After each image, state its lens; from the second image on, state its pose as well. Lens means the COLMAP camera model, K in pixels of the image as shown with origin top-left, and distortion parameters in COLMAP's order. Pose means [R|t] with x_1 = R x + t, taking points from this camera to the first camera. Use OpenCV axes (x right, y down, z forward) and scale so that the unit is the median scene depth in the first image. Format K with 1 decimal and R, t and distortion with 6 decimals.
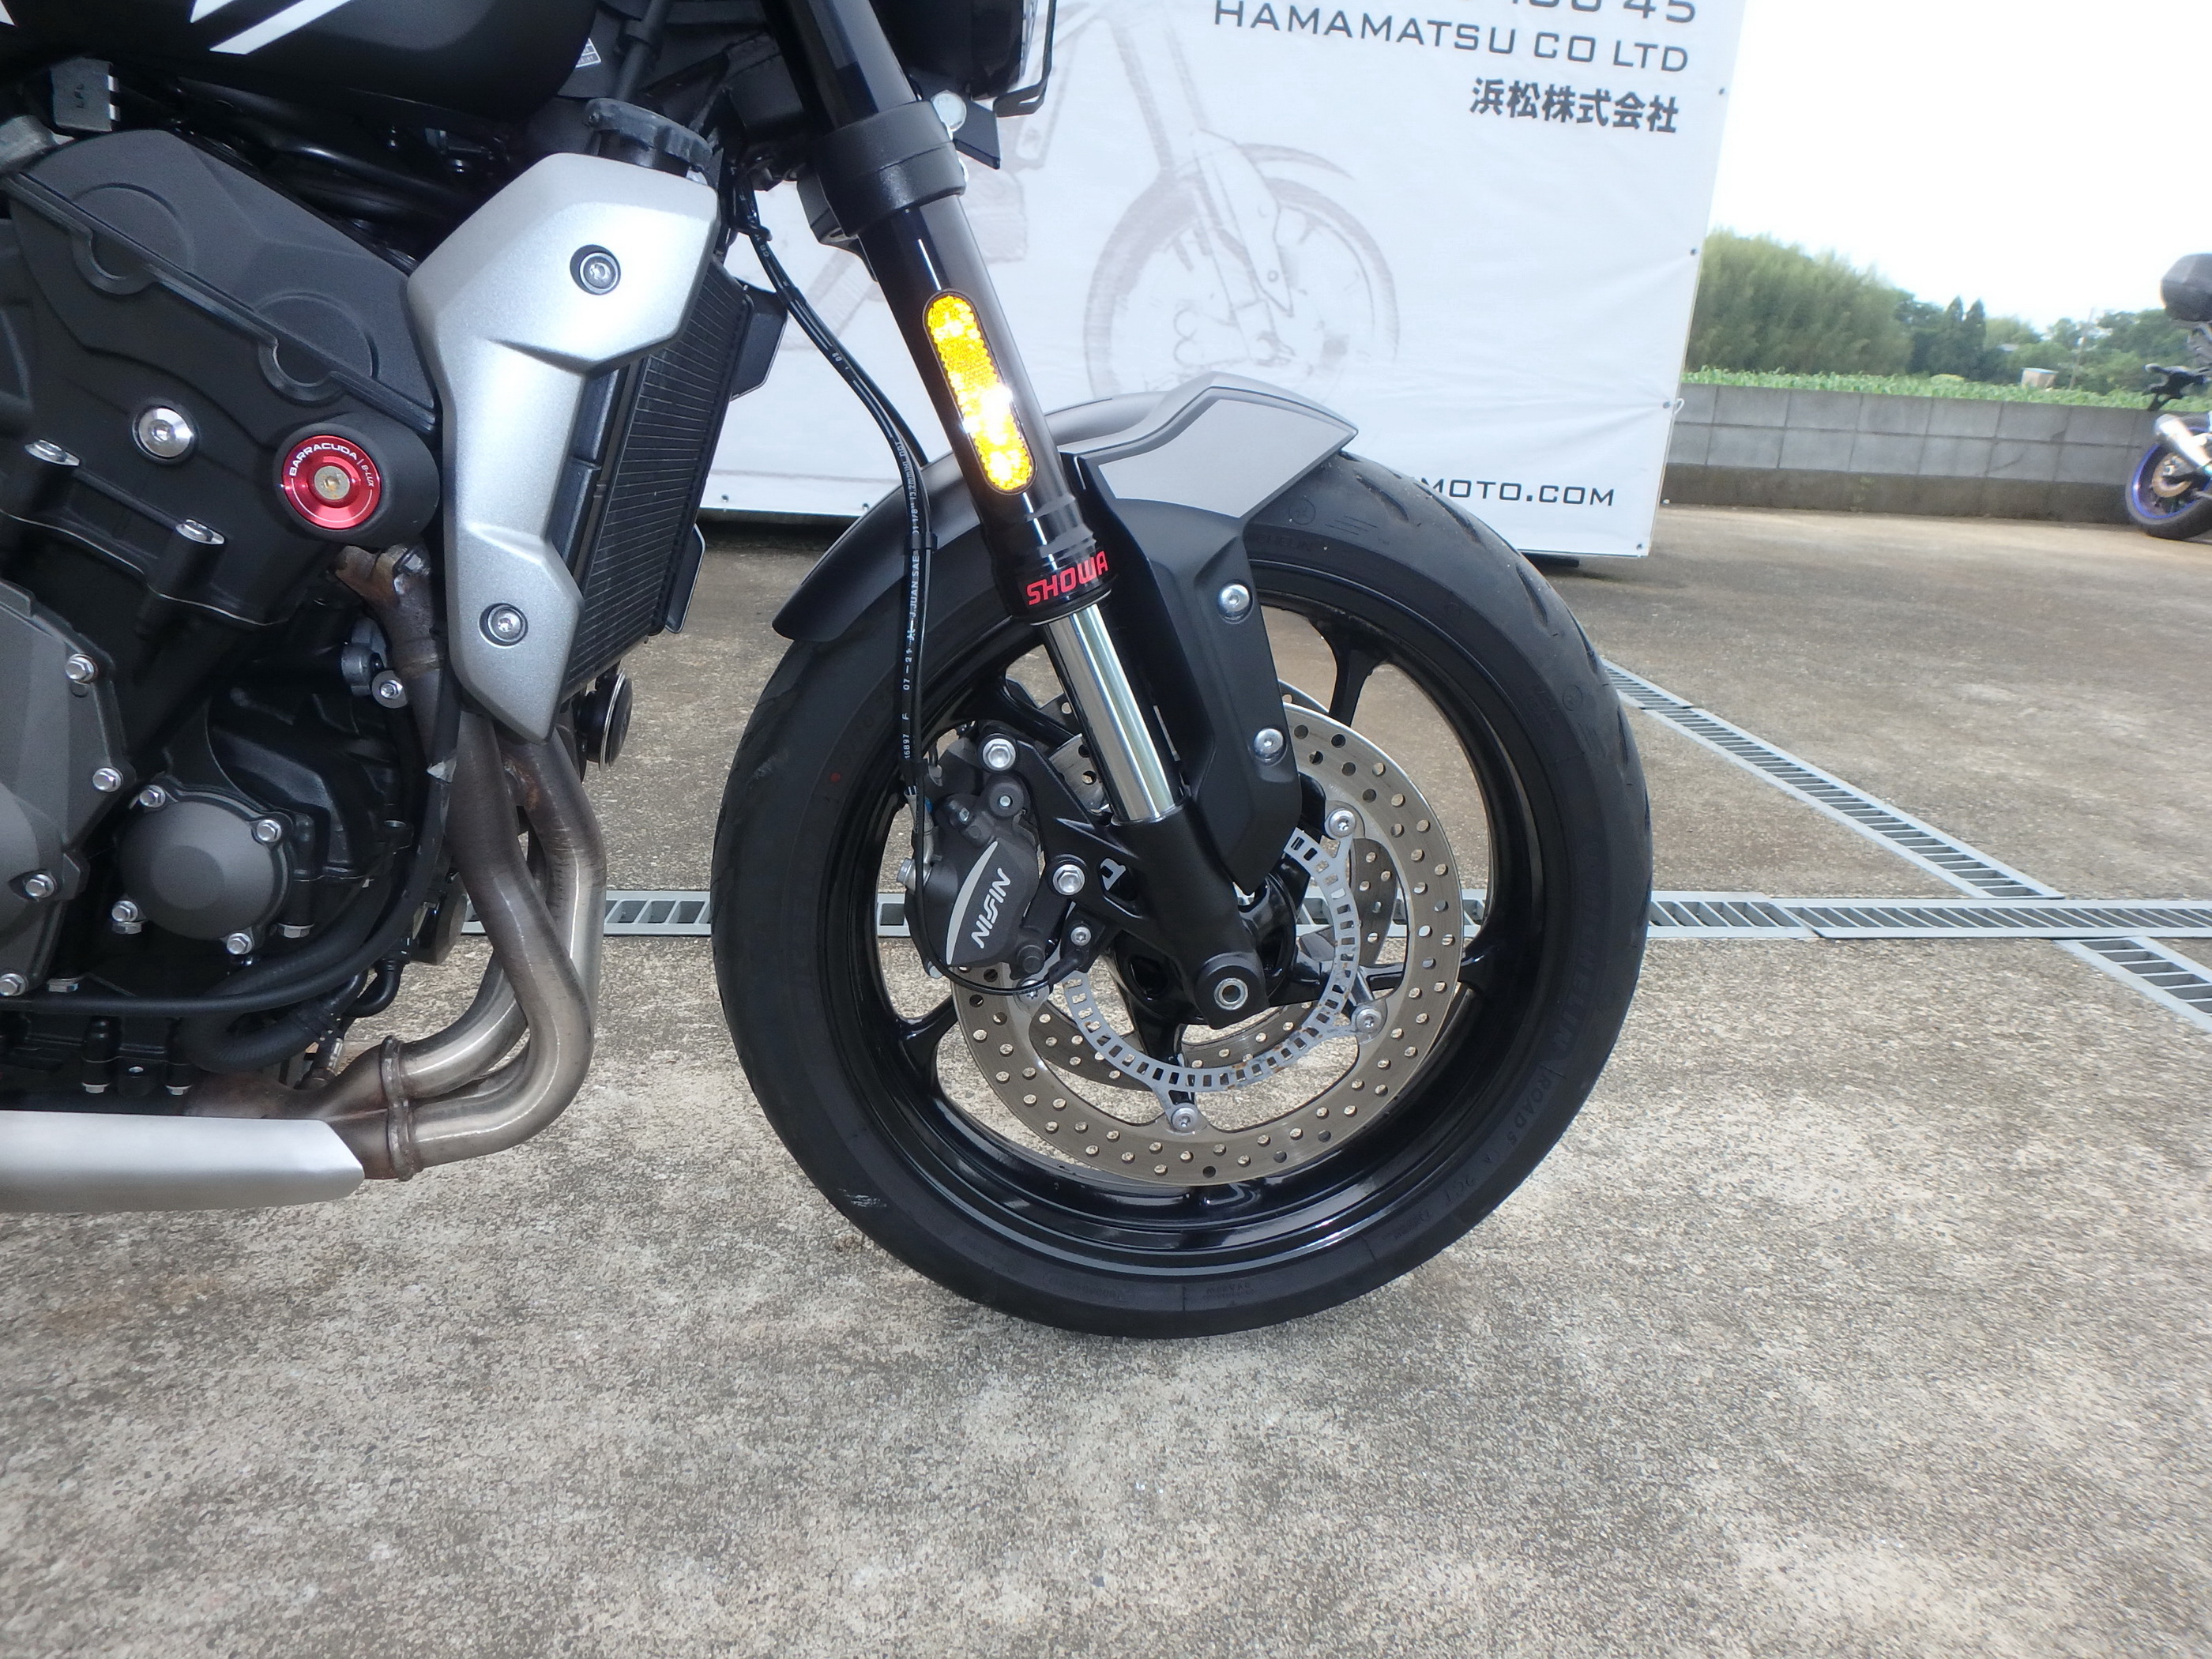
lens RADIAL K [[1362.0, 0, 1100.5], [0, 1362.0, 823.5], [0, 0, 1]] dist [-0.028238, 0.006978]
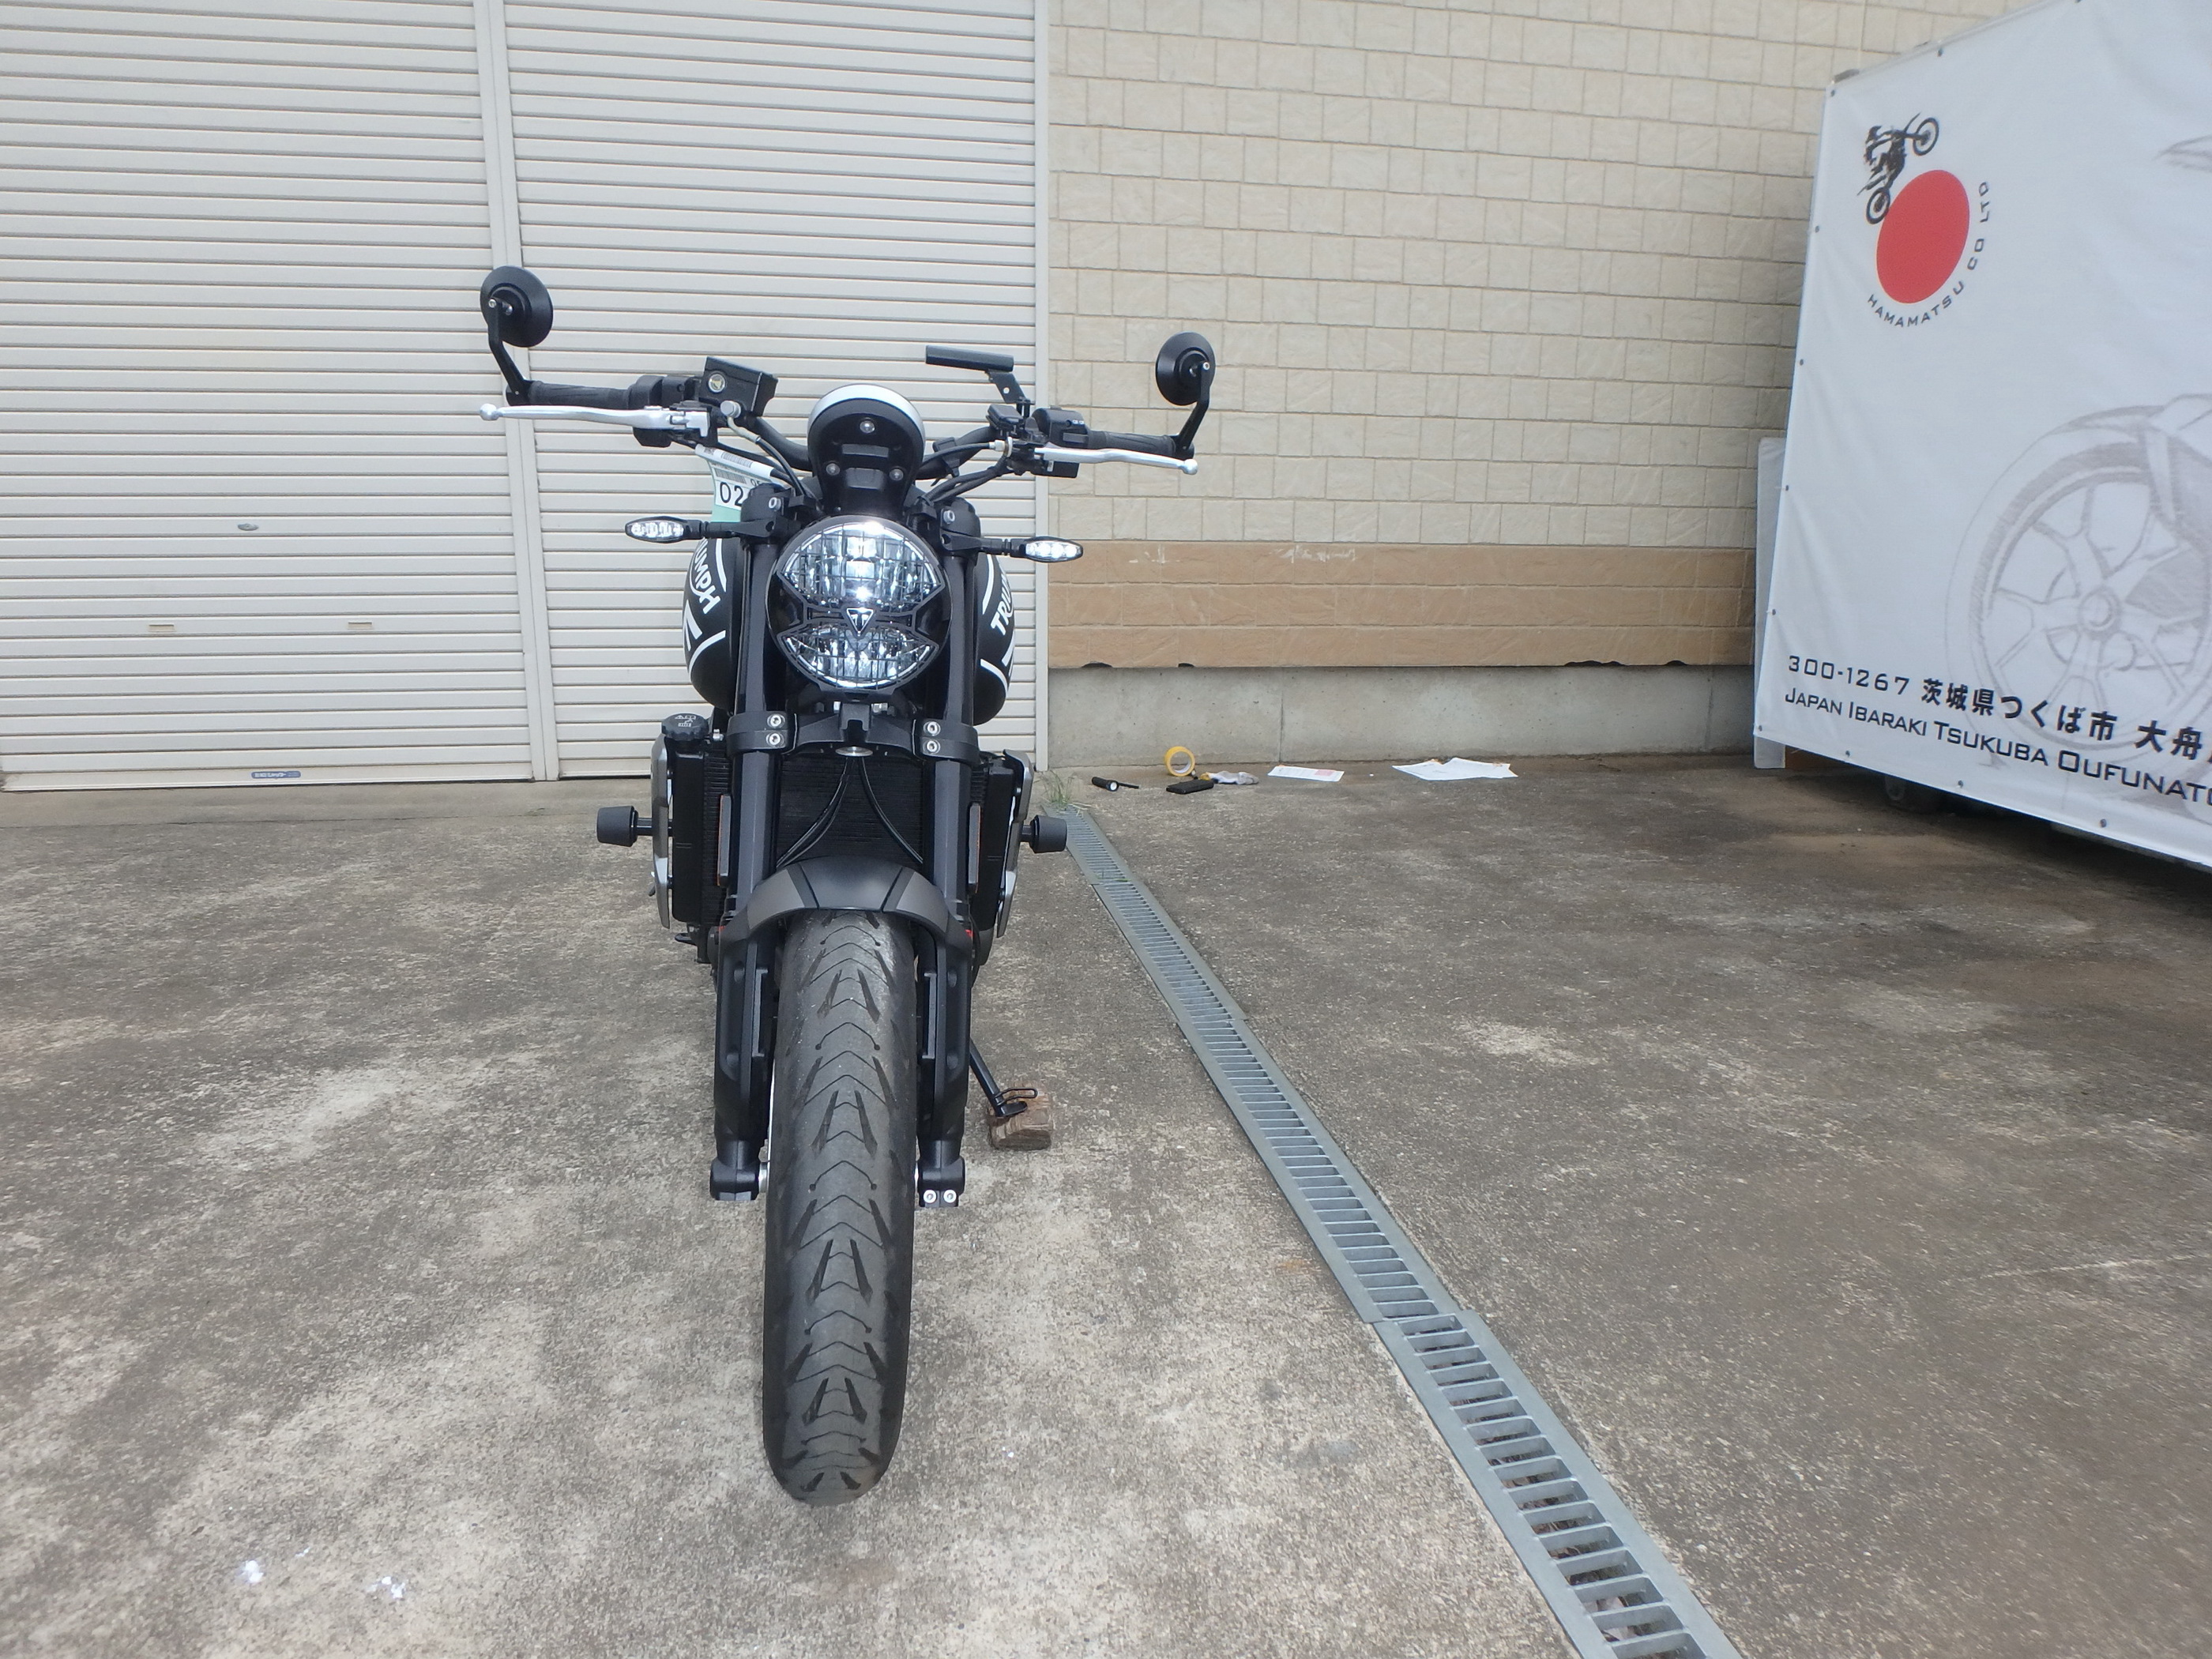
lens RADIAL K [[1362.0, 0, 1113.3], [0, 1362.0, 857.4], [0, 0, 1]] dist [-0.028238, 0.006978]
pose [[0.085401, 0.195426, -0.976993, 0.198438], [-0.344218, 0.925984, 0.155134, -0.080064], [0.934998, 0.323050, 0.146349, 0.121255]]
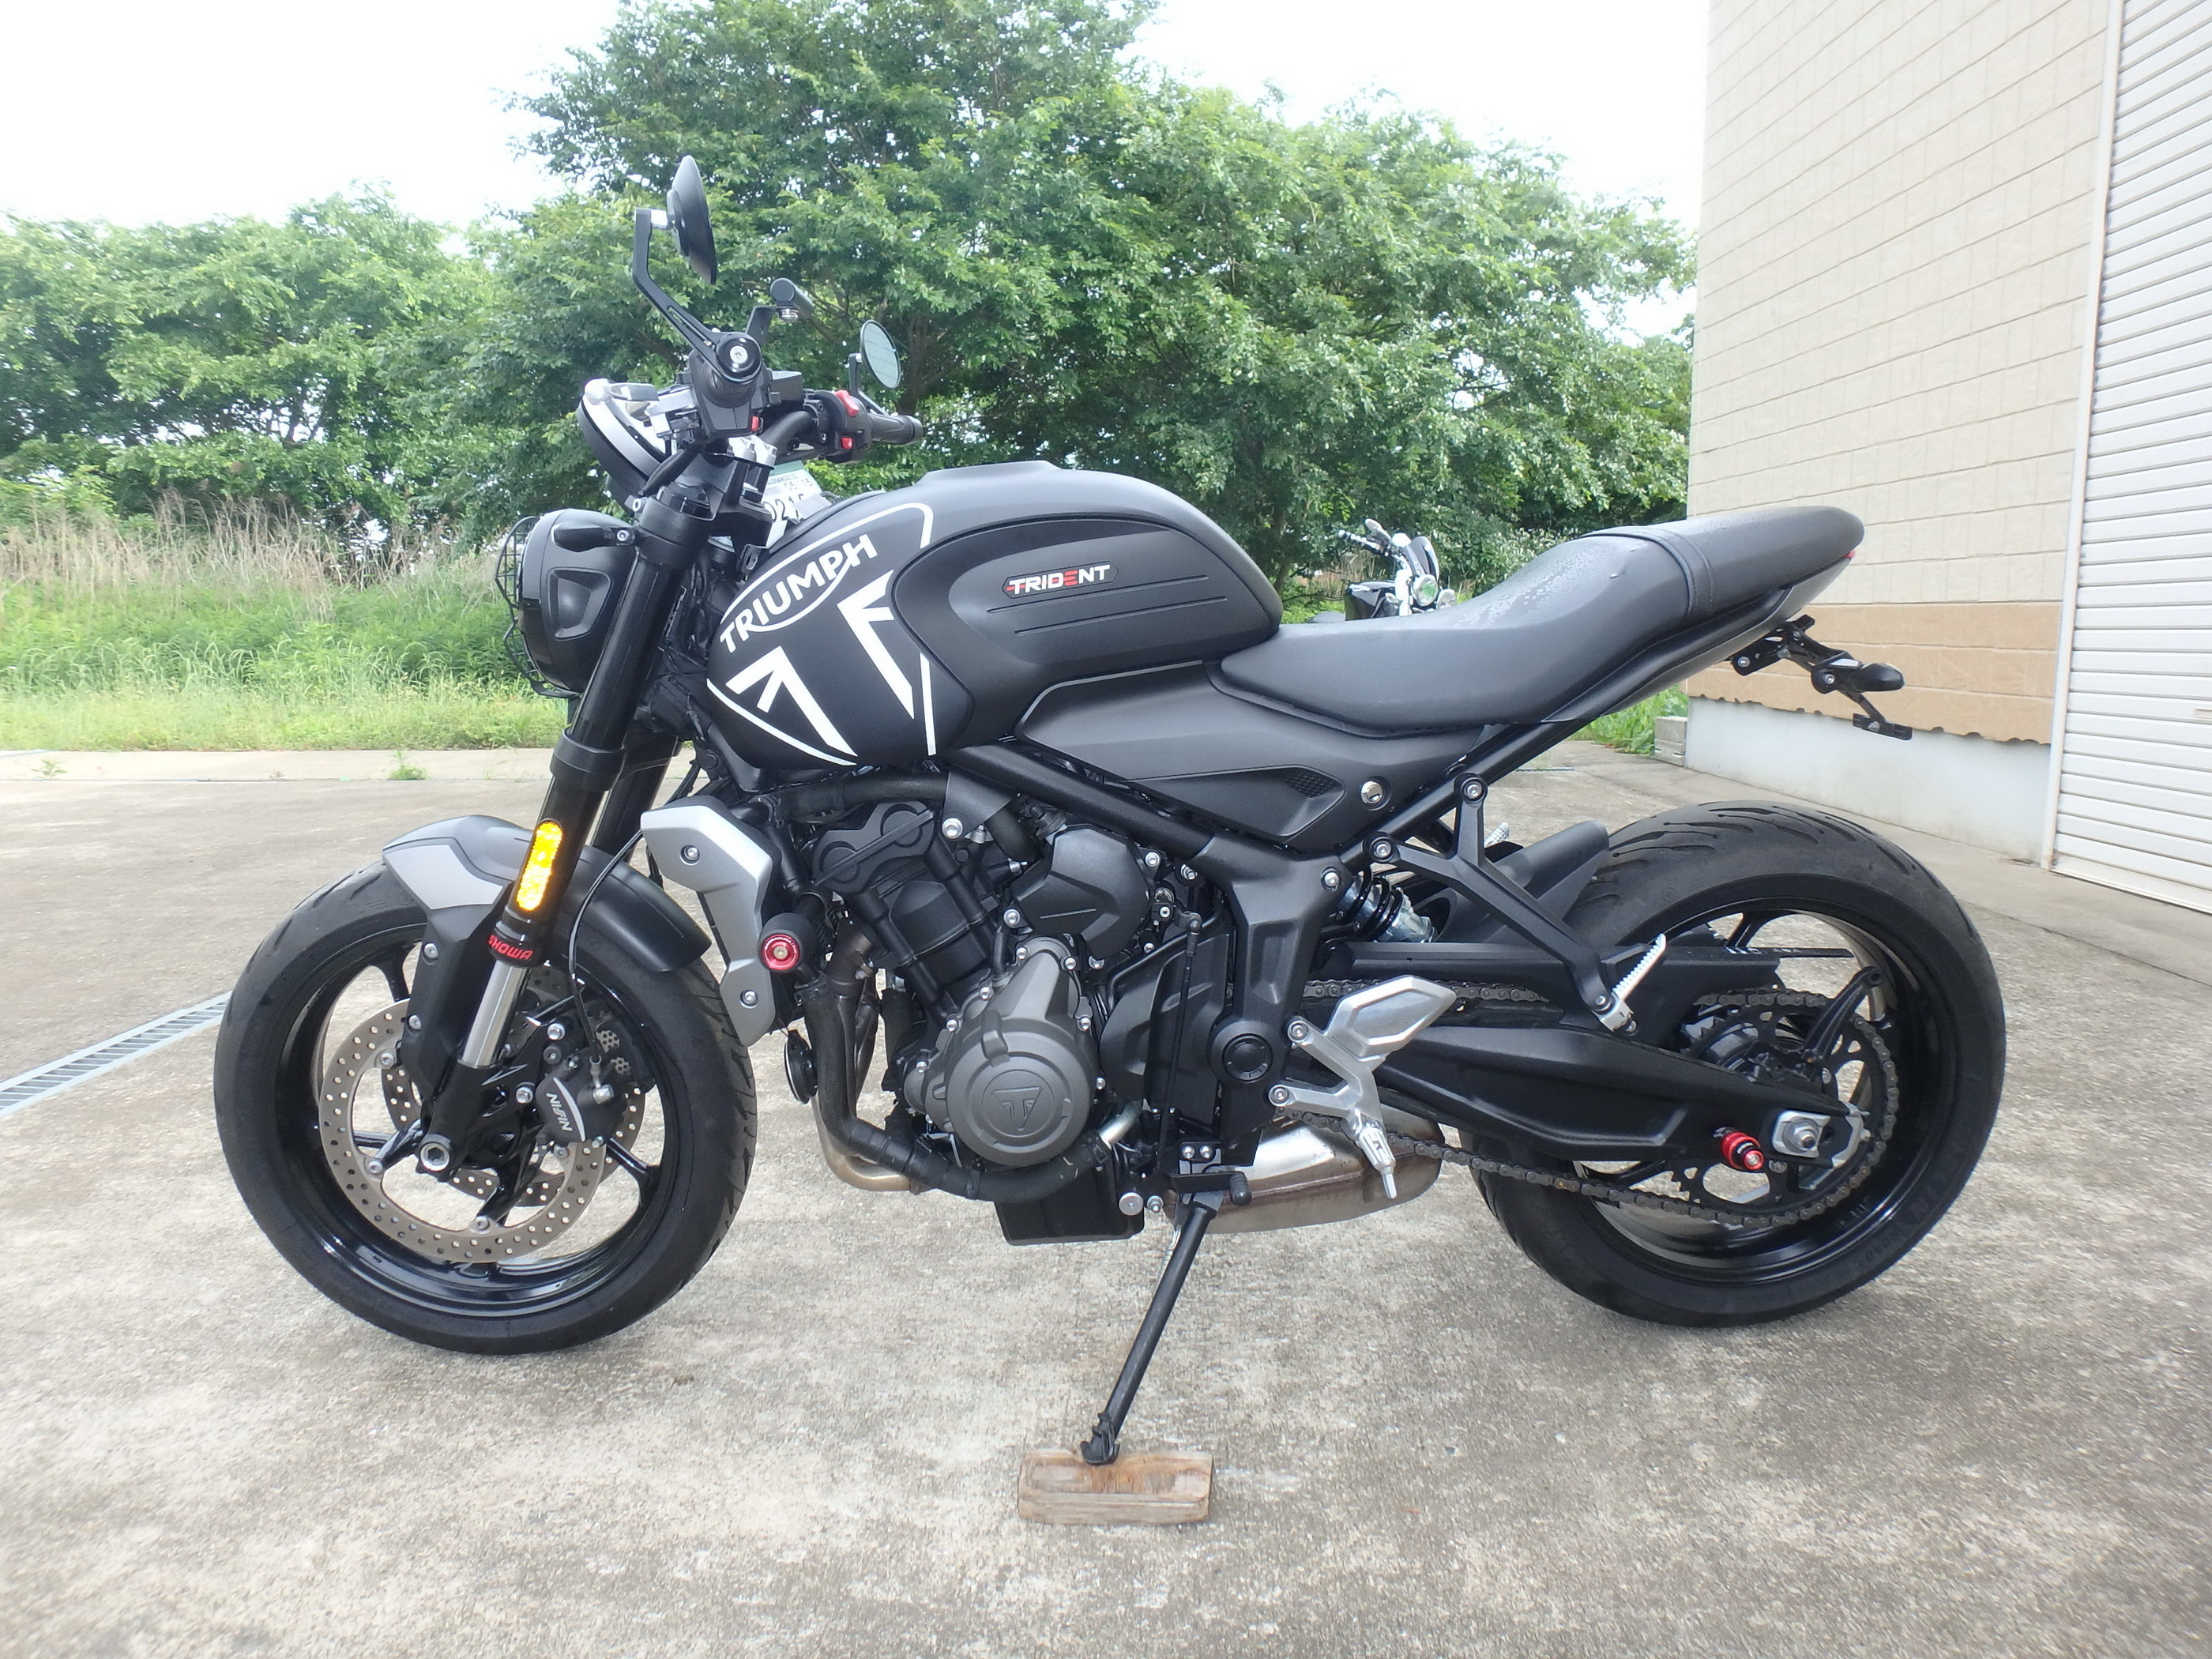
lens RADIAL K [[1362.0, 0, 1124.5], [0, 1362.0, 806.3], [0, 0, 1]] dist [-0.028238, 0.006978]
pose [[-0.993981, -0.055662, 0.094358, -0.113145], [-0.006356, 0.889154, 0.457565, -0.138016], [-0.109368, 0.454211, -0.884156, 0.290792]]
